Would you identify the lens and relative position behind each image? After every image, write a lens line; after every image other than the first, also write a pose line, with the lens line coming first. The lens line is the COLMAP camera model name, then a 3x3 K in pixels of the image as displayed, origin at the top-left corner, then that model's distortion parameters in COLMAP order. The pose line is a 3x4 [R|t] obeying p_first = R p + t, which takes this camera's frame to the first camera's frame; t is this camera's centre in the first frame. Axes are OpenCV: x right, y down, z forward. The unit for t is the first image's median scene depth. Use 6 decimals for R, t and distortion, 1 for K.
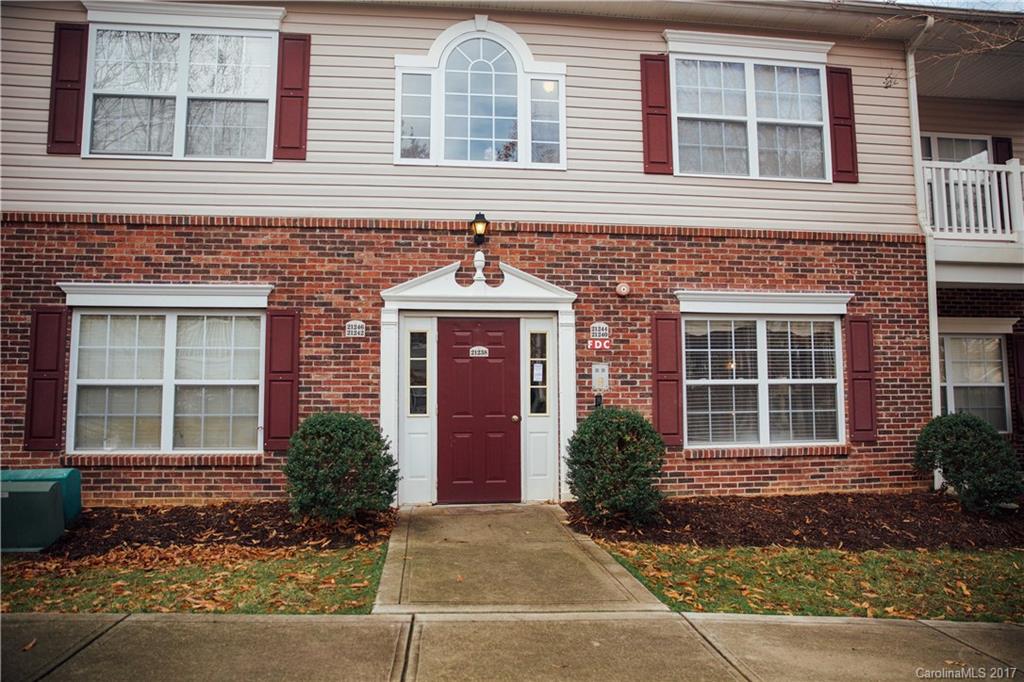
lens RADIAL K [[708.4, 0, 551.6], [0, 708.4, 345.0], [0, 0, 1]] dist [-0.106806, 0.072237]
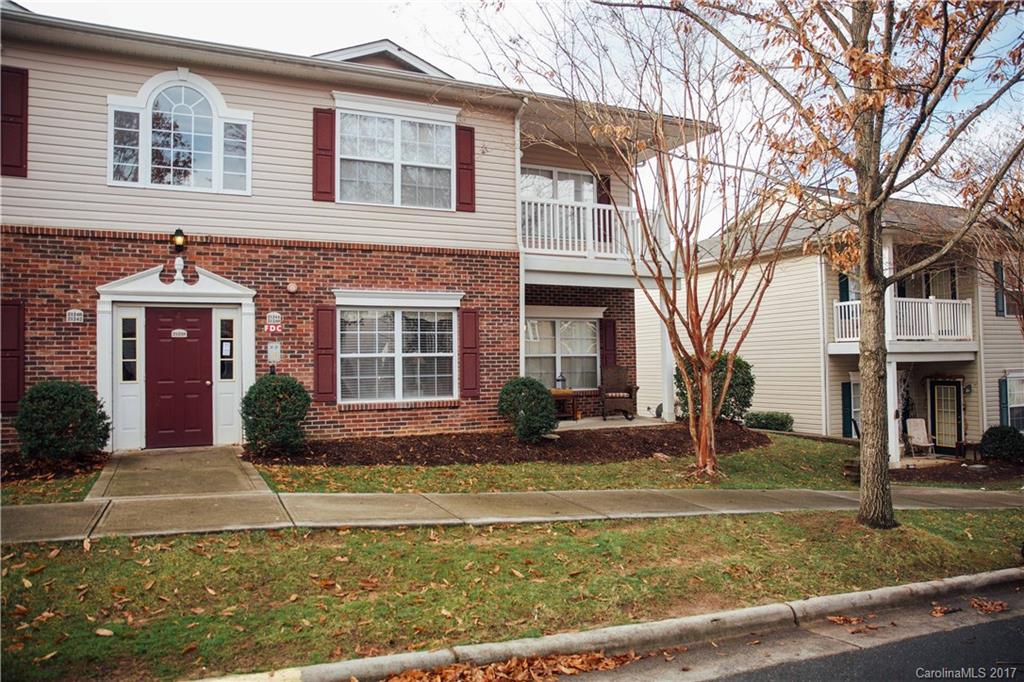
lens RADIAL K [[708.4, 0, 530.0], [0, 708.4, 340.7], [0, 0, 1]] dist [-0.106806, 0.072237]
pose [[0.954374, 0.000800, 0.298611, 0.135422], [-0.014954, 0.998870, 0.045117, -0.044745], [-0.298238, -0.047524, 0.953308, -0.426277]]
